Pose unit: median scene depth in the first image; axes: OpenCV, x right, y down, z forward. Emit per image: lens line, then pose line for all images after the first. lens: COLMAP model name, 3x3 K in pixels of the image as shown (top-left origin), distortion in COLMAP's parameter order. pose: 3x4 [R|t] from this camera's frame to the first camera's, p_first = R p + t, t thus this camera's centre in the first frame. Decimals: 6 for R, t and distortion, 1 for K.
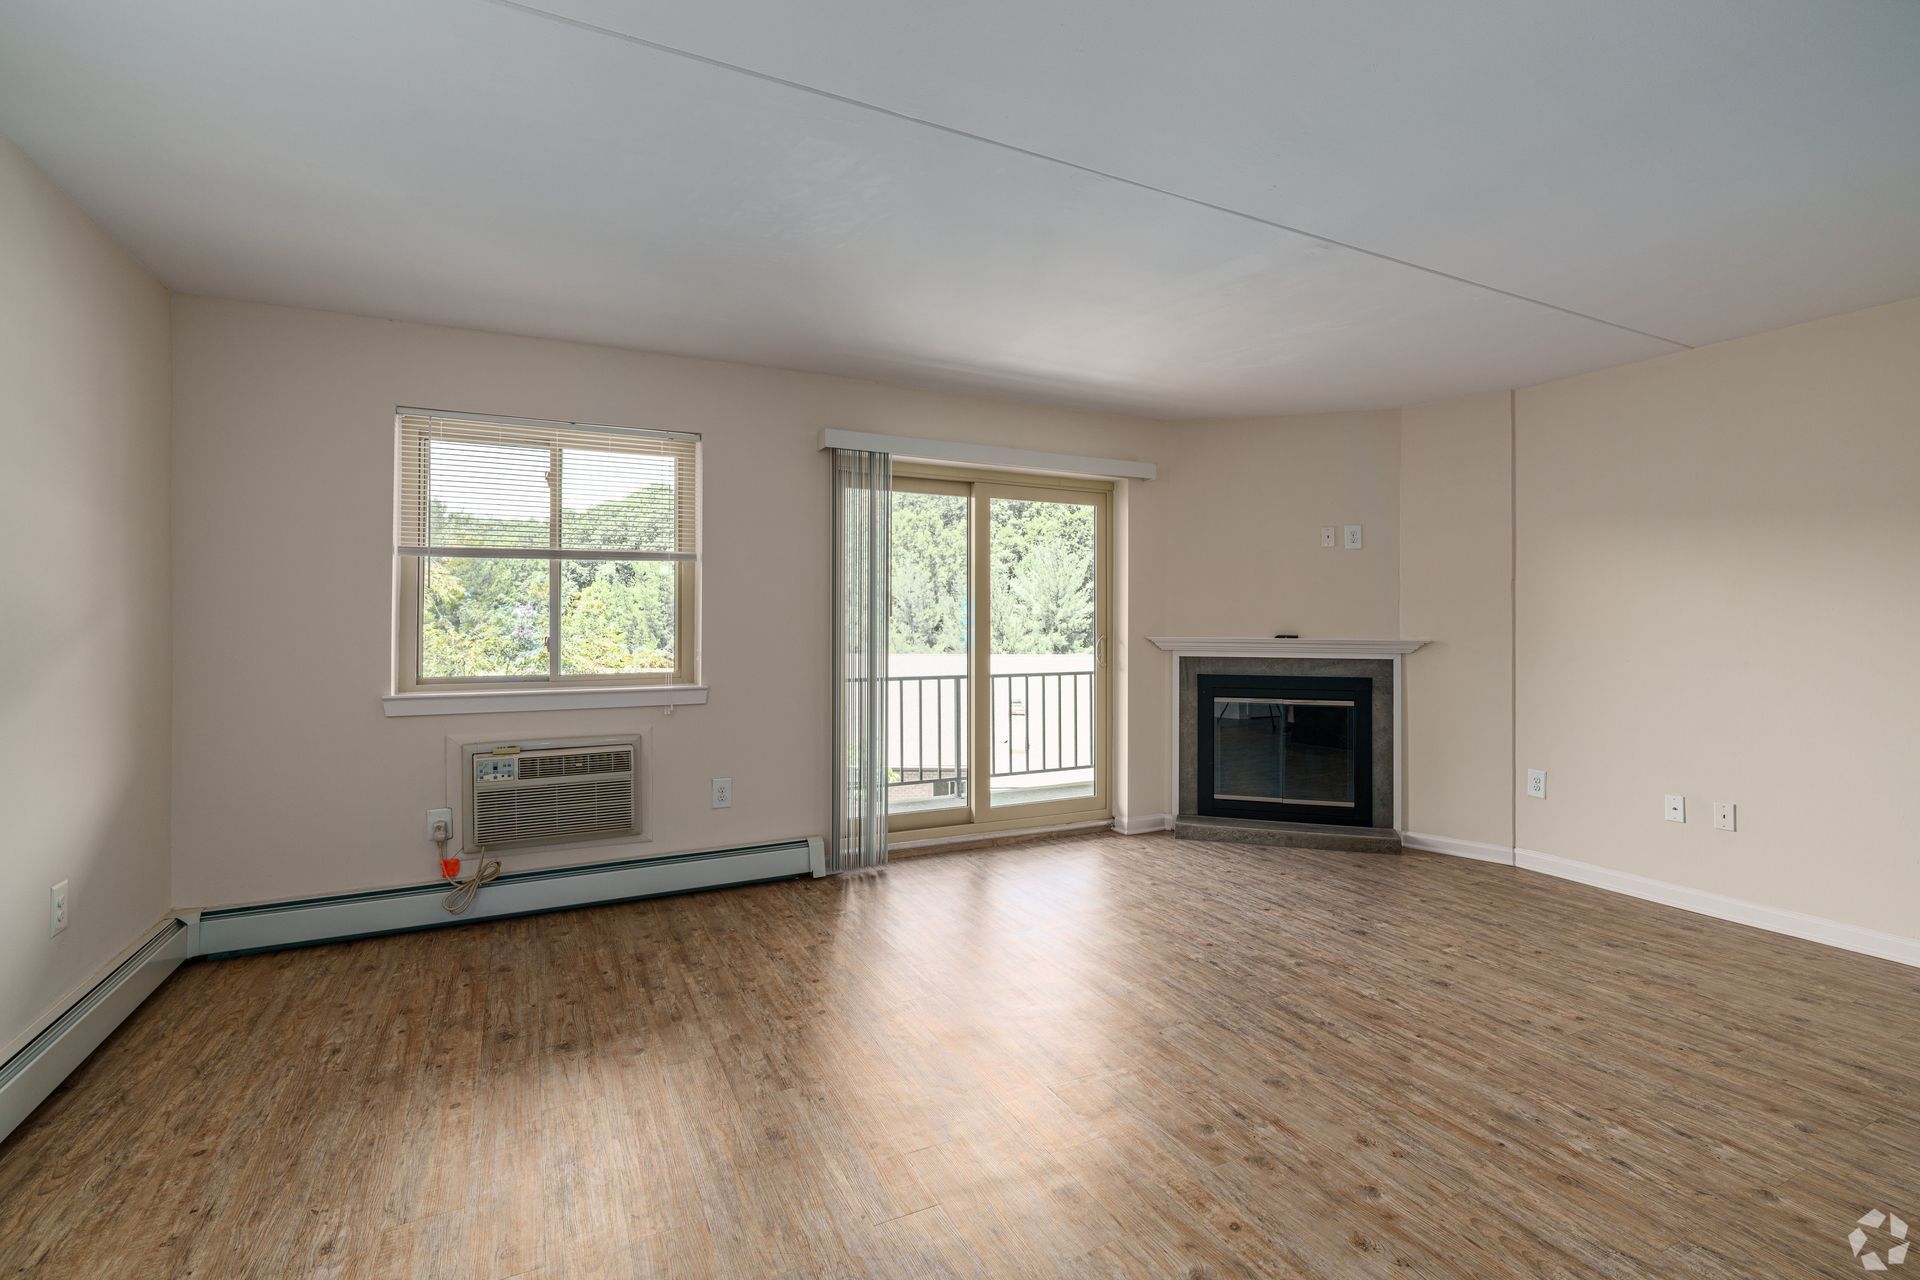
lens RADIAL K [[882.2, 0, 980.3], [0, 882.2, 624.9], [0, 0, 1]] dist [0.007037, 0.001307]
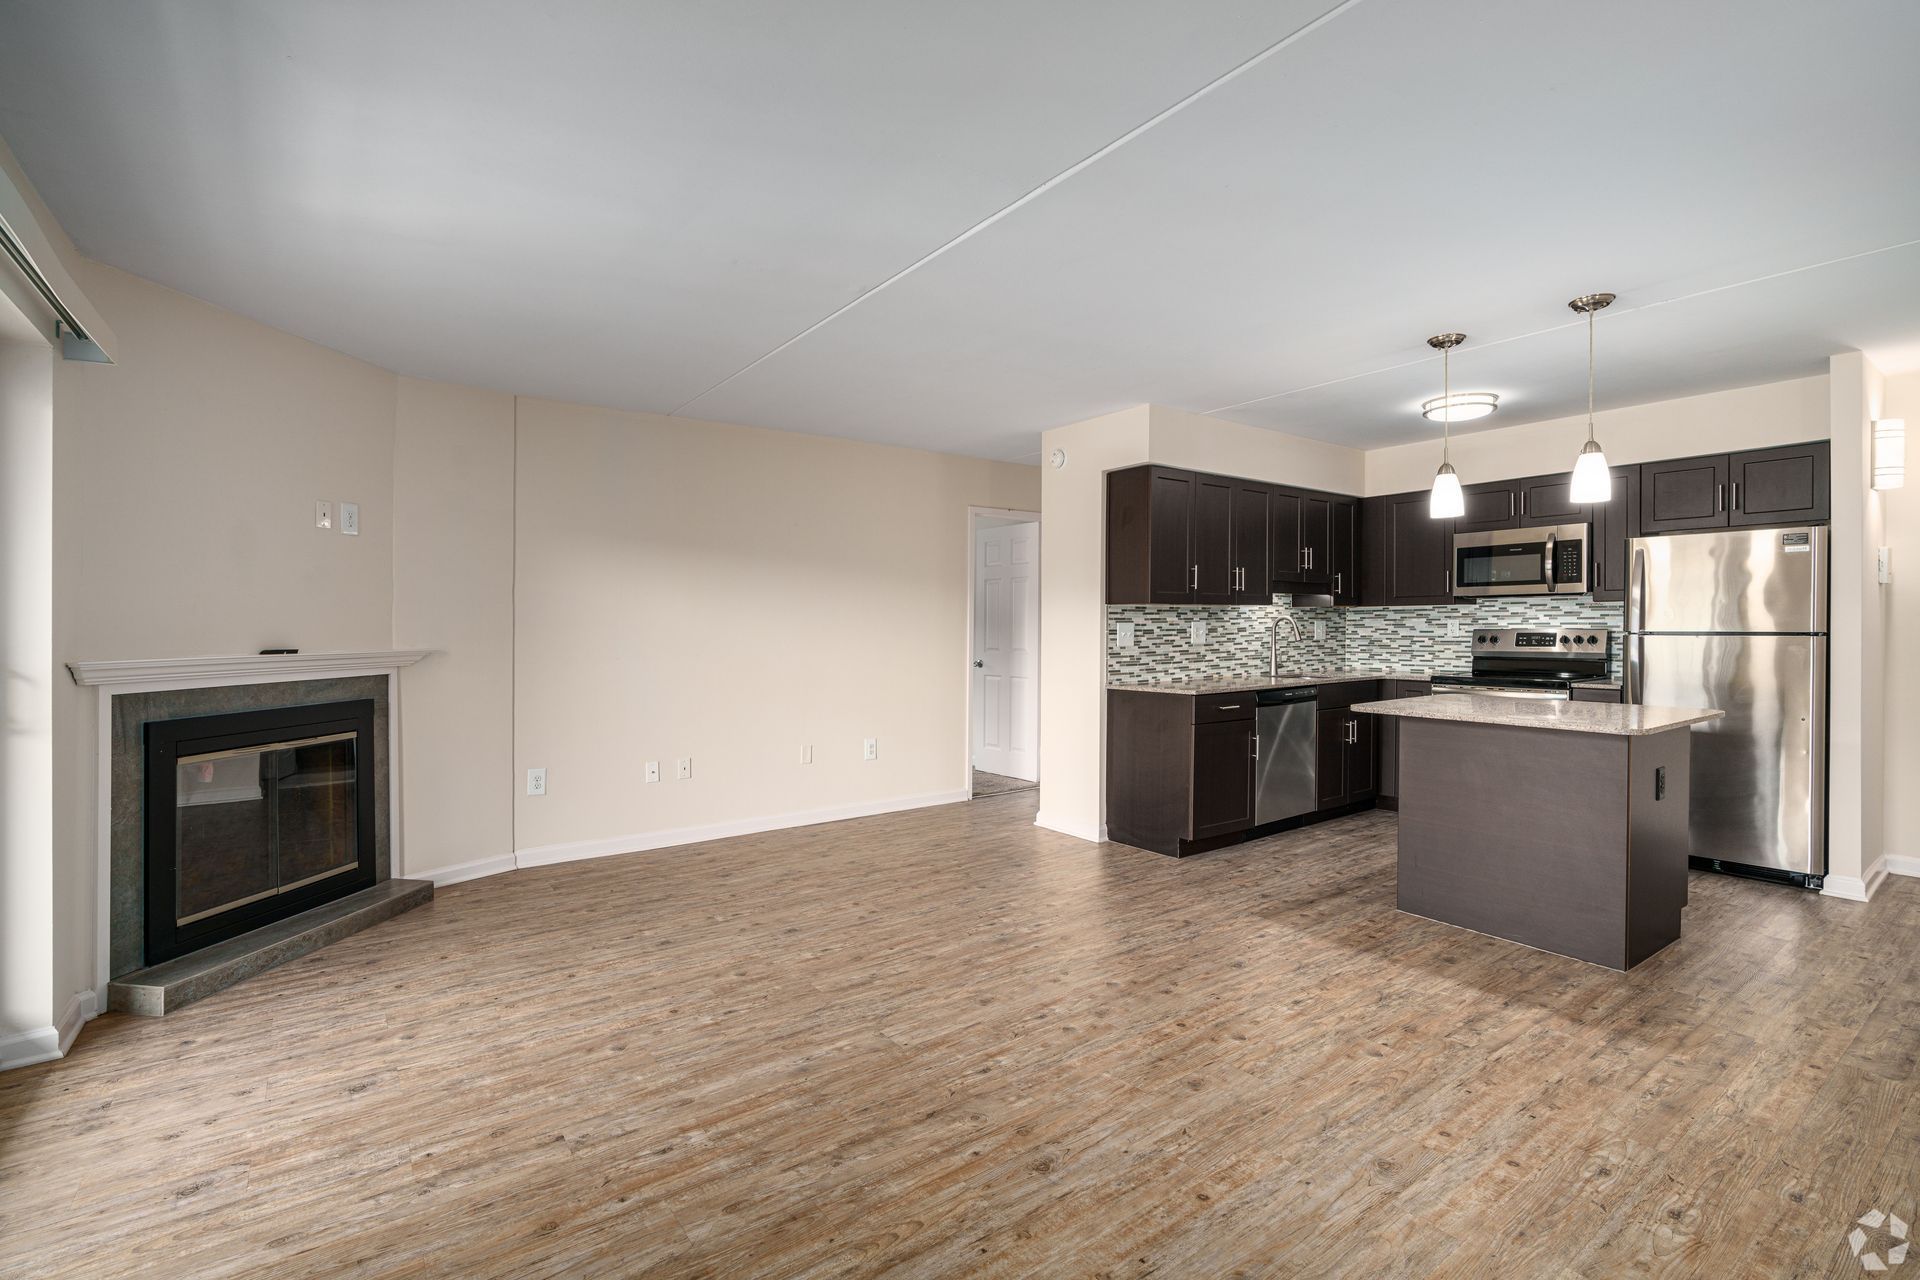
lens RADIAL K [[882.2, 0, 955.5], [0, 882.2, 632.7], [0, 0, 1]] dist [0.007037, 0.001307]
pose [[-0.149405, -0.013039, 0.988690, -0.568338], [0.007917, 0.999865, 0.014383, -0.009810], [-0.988744, 0.009976, -0.149282, 0.793661]]
